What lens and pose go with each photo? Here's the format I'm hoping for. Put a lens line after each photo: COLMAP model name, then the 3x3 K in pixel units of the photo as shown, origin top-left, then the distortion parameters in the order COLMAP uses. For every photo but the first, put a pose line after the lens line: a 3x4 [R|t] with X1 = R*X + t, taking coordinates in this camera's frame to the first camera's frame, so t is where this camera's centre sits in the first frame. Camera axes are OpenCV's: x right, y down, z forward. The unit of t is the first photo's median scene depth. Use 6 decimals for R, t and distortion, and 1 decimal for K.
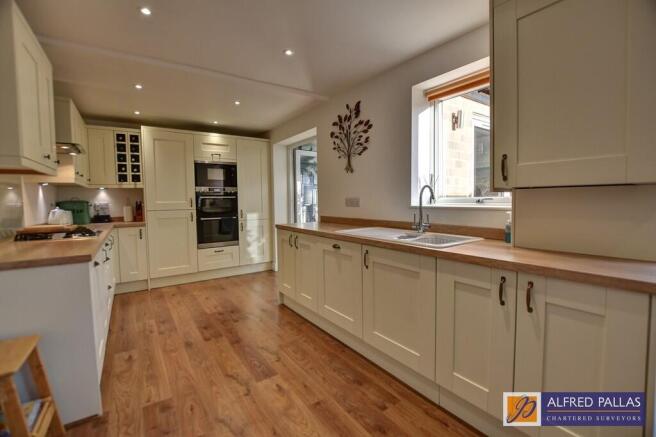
lens RADIAL K [[289.6, 0, 334.0], [0, 289.6, 213.4], [0, 0, 1]] dist [-0.027185, 0.000833]
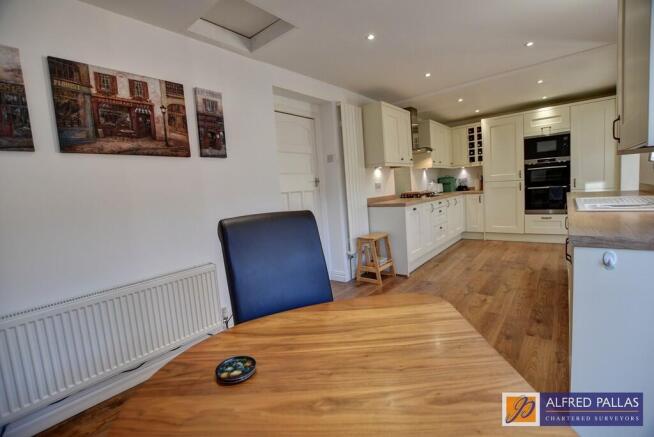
lens RADIAL K [[291.6, 0, 332.0], [0, 291.6, 217.5], [0, 0, 1]] dist [-0.023297, -0.000248]
pose [[0.268161, 0.089233, -0.959233, 0.572383], [0.017041, 0.995106, 0.097334, 0.013851], [0.963223, -0.042447, 0.265328, -0.080759]]
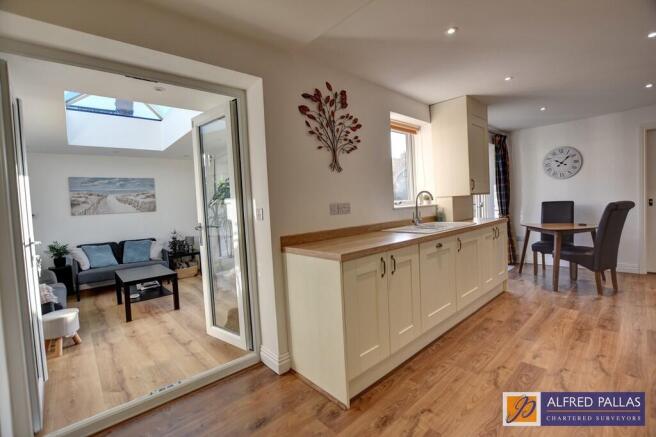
lens RADIAL K [[289.6, 0, 326.5], [0, 289.6, 214.0], [0, 0, 1]] dist [-0.027185, 0.000833]
pose [[-0.105899, -0.016746, 0.994236, -0.708480], [0.103987, 0.994190, 0.027821, -0.049036], [-0.988925, 0.106333, -0.103543, 1.088978]]
